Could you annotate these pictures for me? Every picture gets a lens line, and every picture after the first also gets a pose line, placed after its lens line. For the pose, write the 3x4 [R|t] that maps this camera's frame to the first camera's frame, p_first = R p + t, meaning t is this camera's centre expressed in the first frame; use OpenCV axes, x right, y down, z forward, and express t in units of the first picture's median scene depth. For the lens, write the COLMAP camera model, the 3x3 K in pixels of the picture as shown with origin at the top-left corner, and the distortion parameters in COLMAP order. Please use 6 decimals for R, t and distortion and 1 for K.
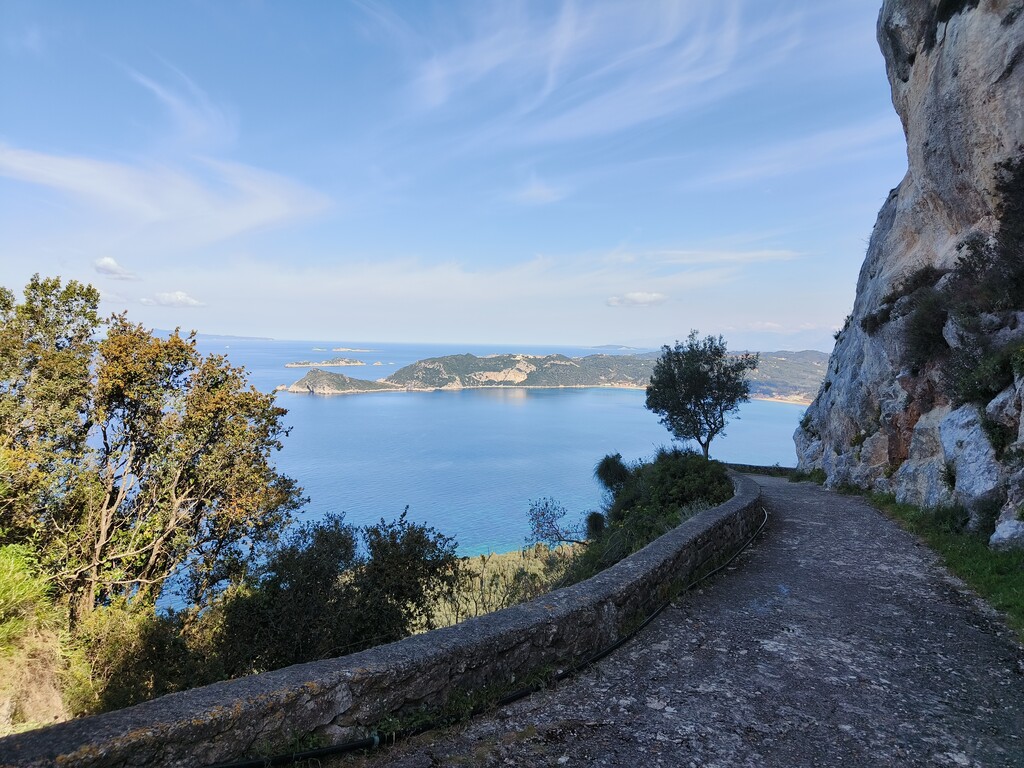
lens RADIAL K [[706.0, 0, 512.0], [0, 706.0, 384.0], [0, 0, 1]] dist [0.001239, 0.000121]
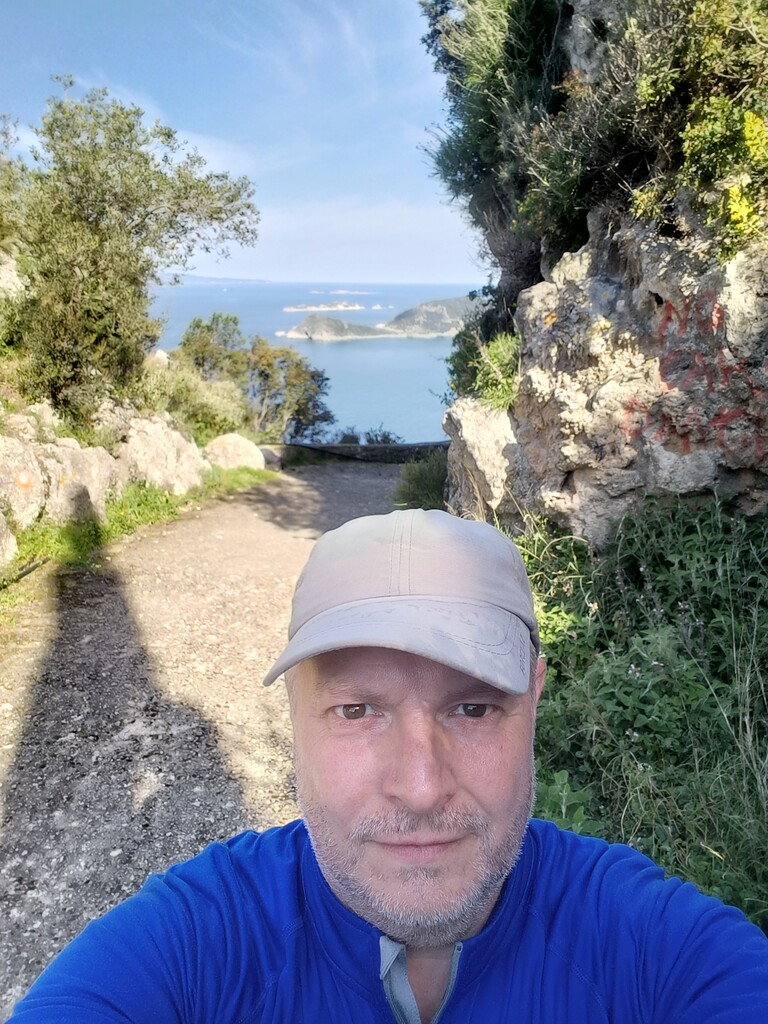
lens RADIAL K [[733.7, 0, 384.0], [0, 733.7, 512.0], [0, 0, 1]] dist [-0.000063, -0.000833]
pose [[0.984091, 0.042362, -0.172540, 0.266181], [0.000554, 0.970421, 0.241418, -0.110639], [0.177663, -0.237673, 0.954959, -1.270171]]
